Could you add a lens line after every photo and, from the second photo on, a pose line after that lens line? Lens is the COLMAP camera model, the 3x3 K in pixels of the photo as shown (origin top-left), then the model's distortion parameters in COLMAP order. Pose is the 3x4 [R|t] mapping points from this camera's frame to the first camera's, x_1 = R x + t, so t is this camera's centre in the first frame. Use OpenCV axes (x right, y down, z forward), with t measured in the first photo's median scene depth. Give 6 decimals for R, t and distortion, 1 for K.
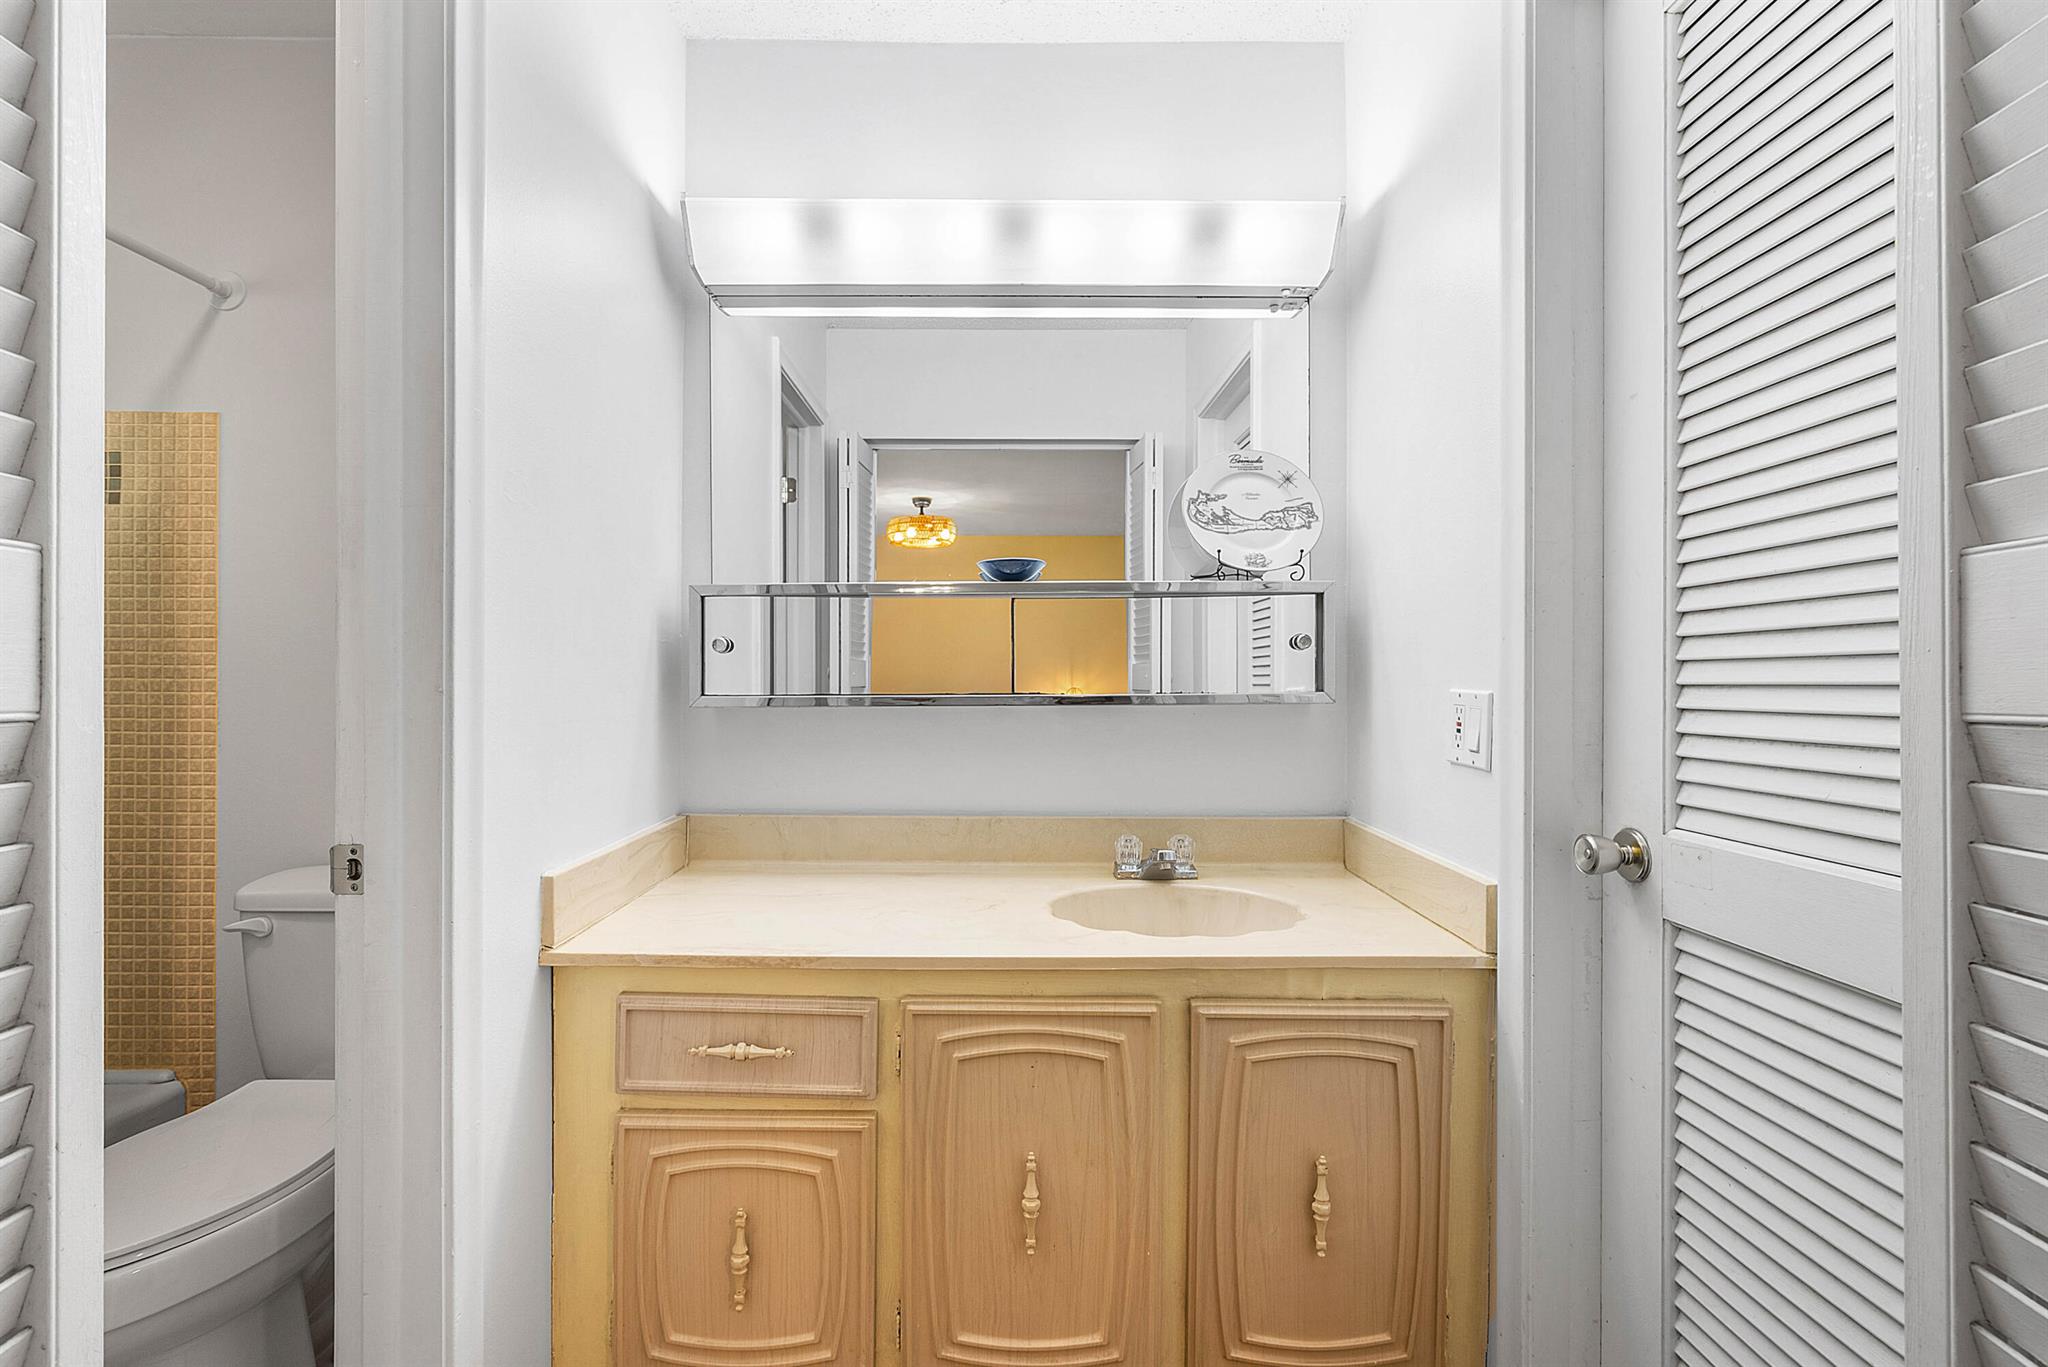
lens RADIAL K [[895.3, 0, 1024.0], [0, 895.3, 683.5], [0, 0, 1]] dist [0.002458, 0.000133]
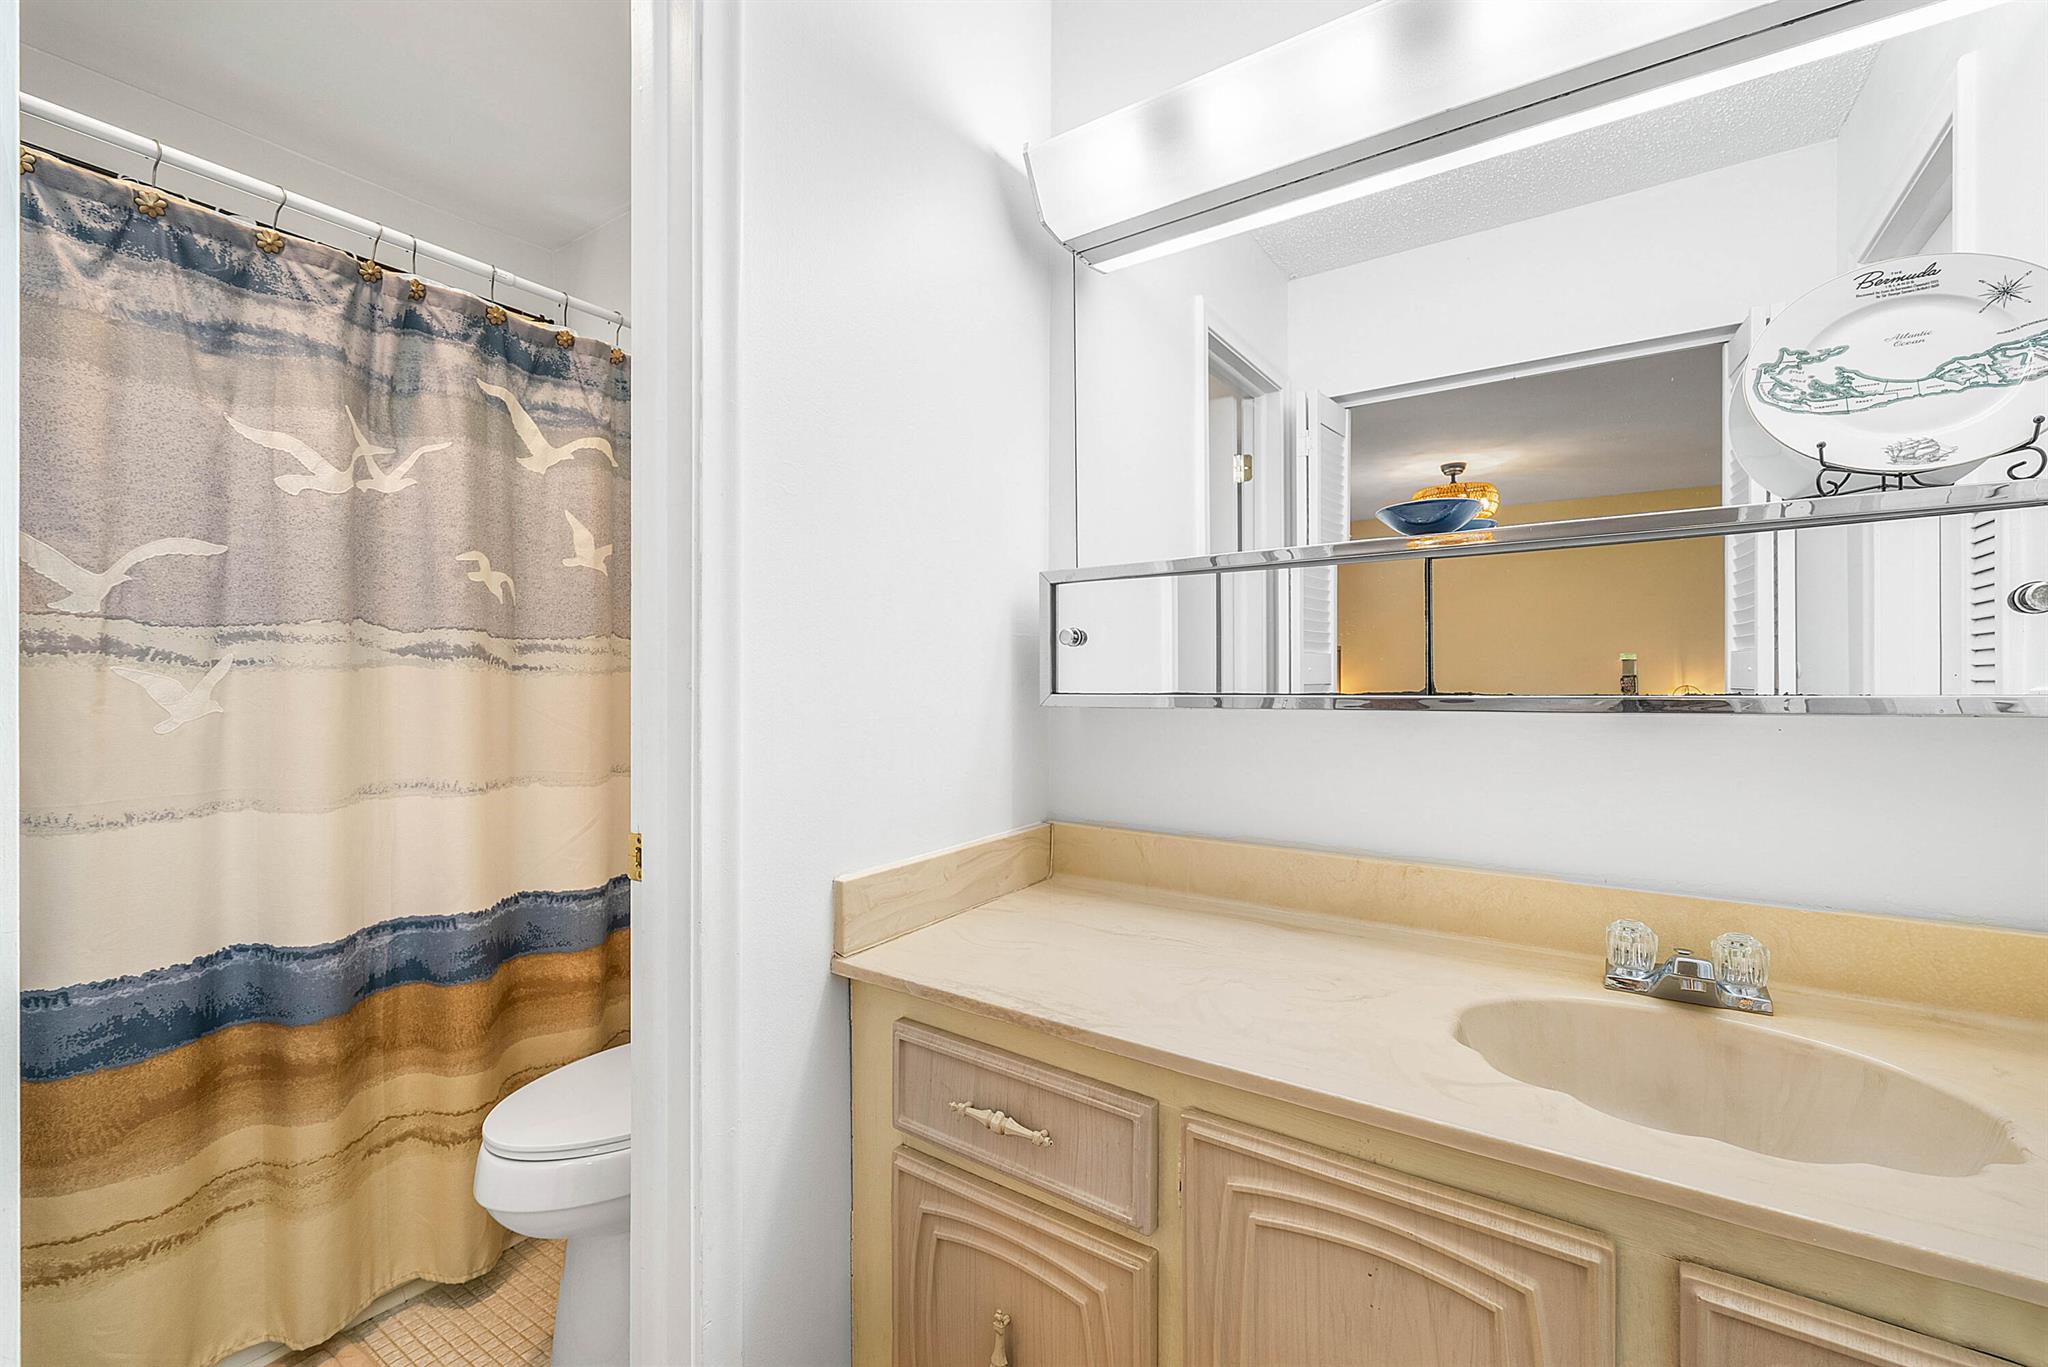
lens RADIAL K [[882.3, 0, 1014.2], [0, 882.3, 680.4], [0, 0, 1]] dist [-0.000512, 0.000118]
pose [[0.814819, -0.002173, -0.579712, 0.145884], [0.001358, 0.999997, -0.001840, 0.001928], [0.579714, 0.000712, 0.814820, 0.290830]]
